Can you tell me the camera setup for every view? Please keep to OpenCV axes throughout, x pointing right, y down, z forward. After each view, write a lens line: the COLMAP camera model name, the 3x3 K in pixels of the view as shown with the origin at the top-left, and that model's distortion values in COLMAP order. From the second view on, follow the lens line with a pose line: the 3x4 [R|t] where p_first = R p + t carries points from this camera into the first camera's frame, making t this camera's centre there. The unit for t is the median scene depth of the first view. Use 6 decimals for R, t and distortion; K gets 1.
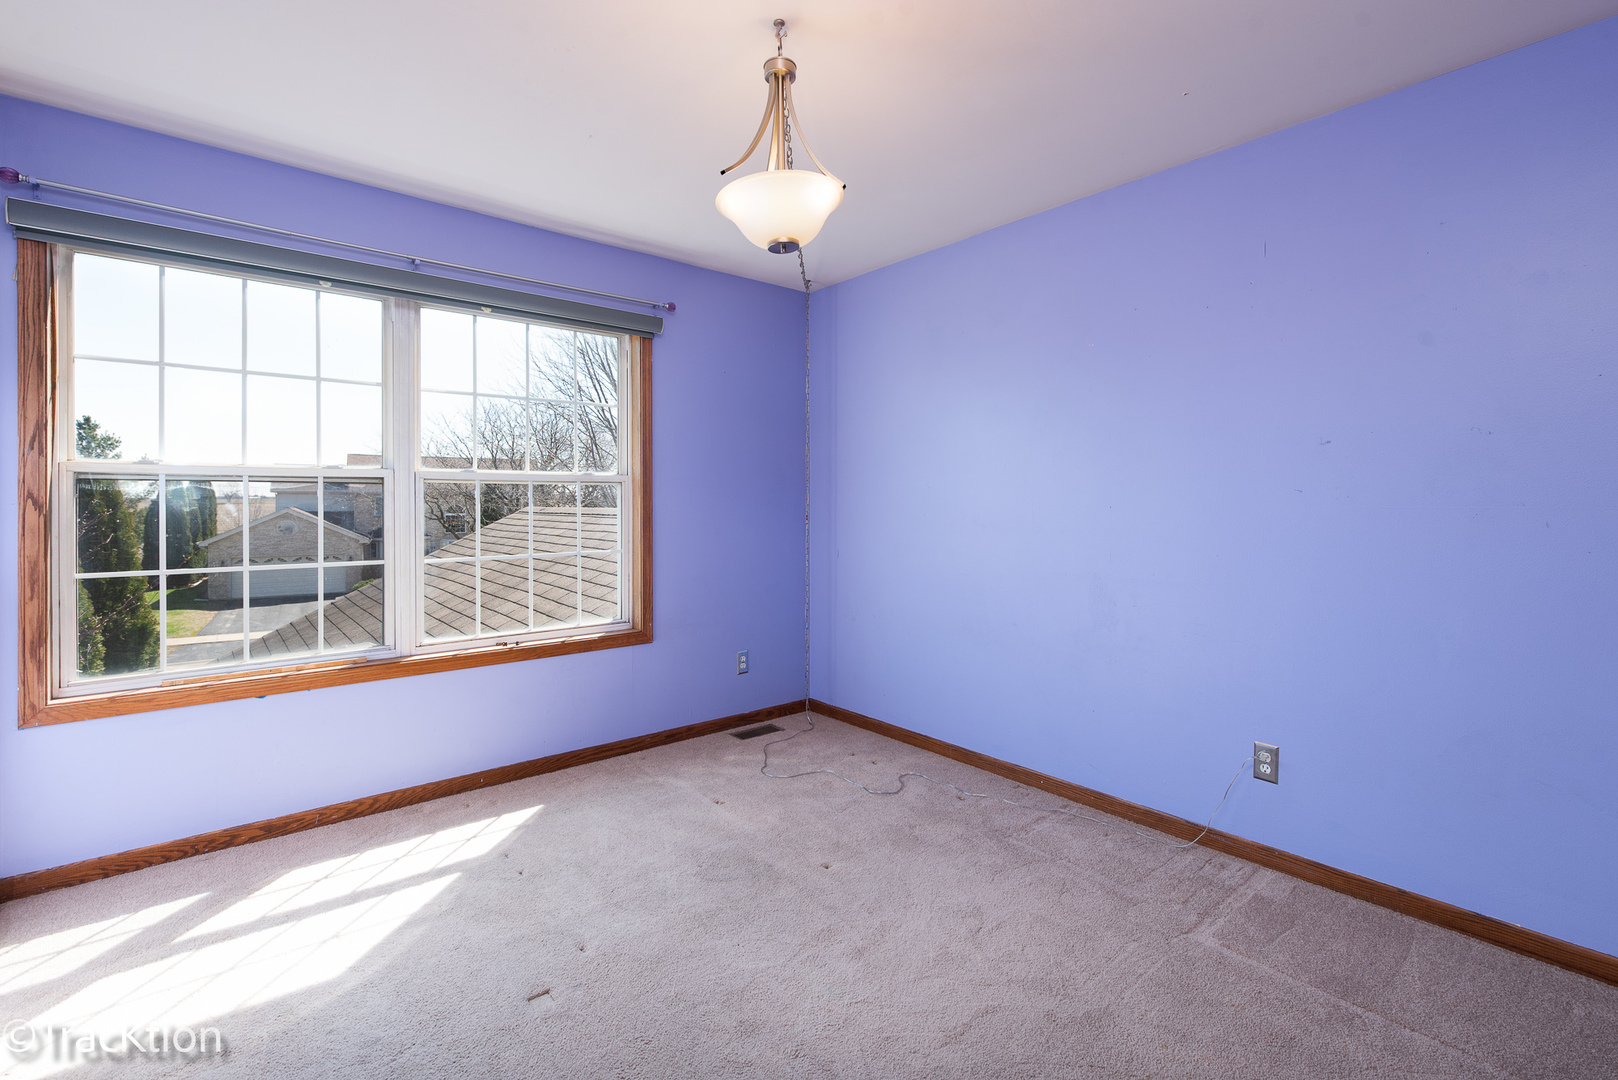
lens RADIAL K [[729.6, 0, 831.6], [0, 729.6, 510.2], [0, 0, 1]] dist [-0.000338, -0.000131]
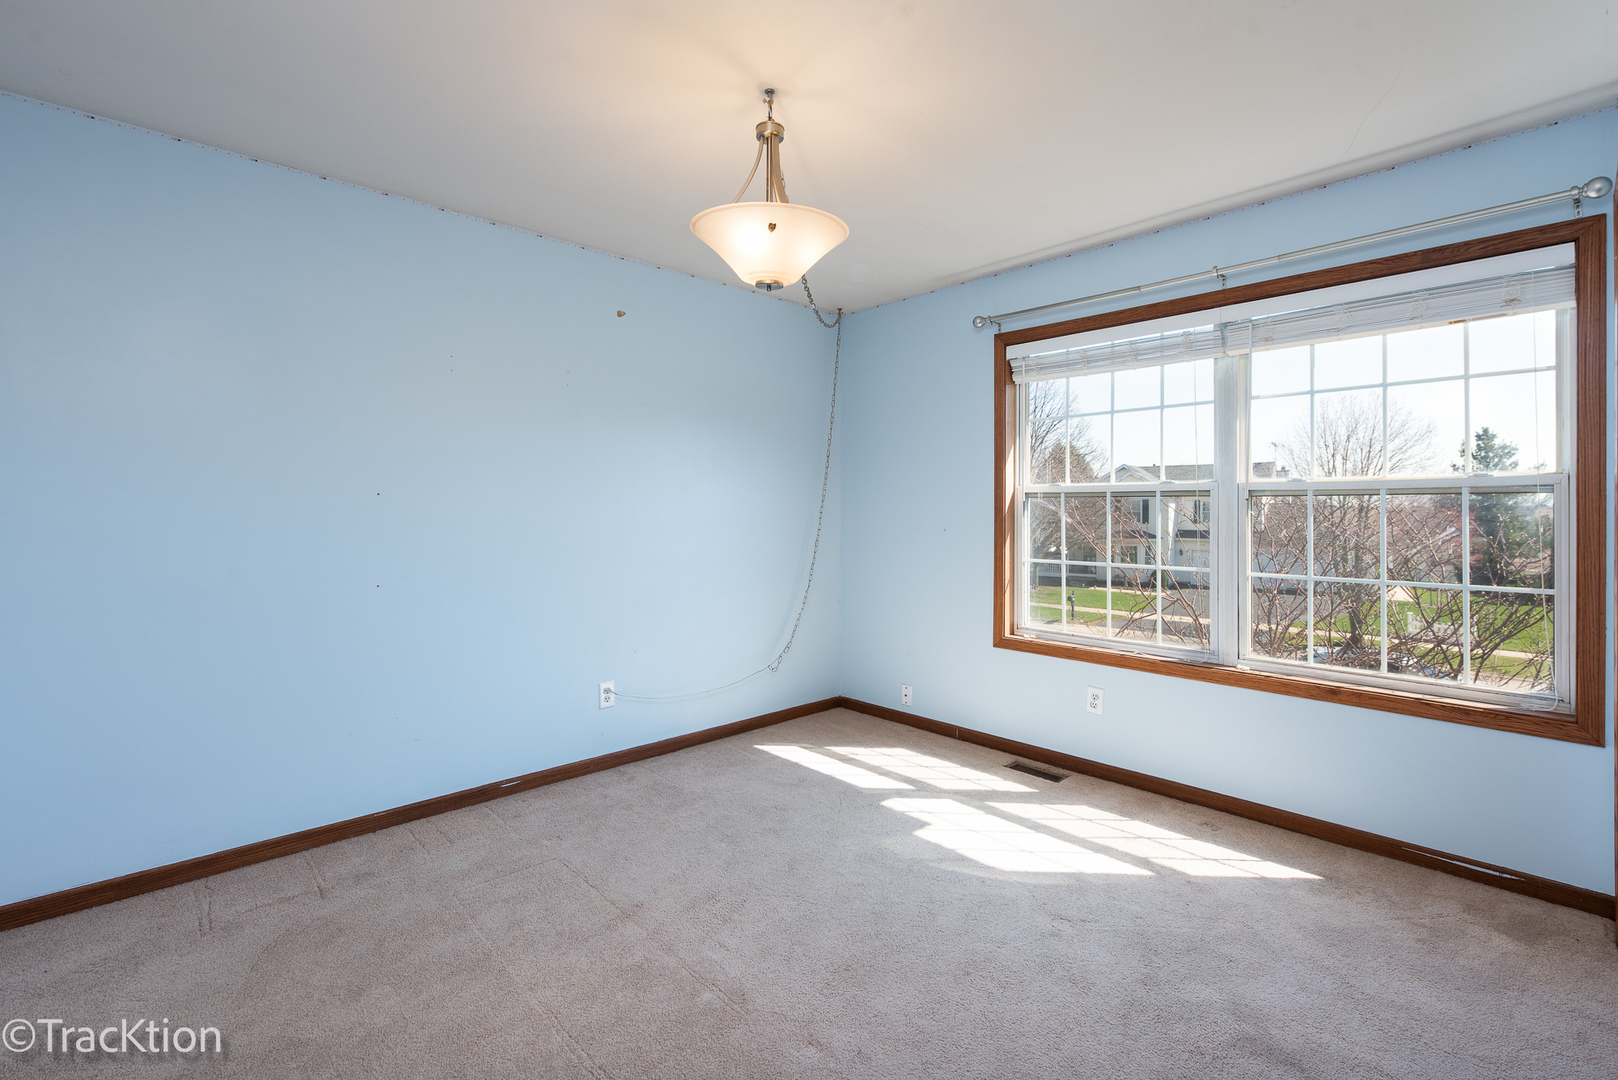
lens RADIAL K [[729.6, 0, 831.6], [0, 729.6, 510.2], [0, 0, 1]] dist [-0.000338, -0.000131]
pose [[0.071654, 0.000309, -0.997430, 0.486142], [-0.011432, 0.999935, -0.000511, -0.009793], [0.997364, 0.011439, 0.071653, 0.468246]]
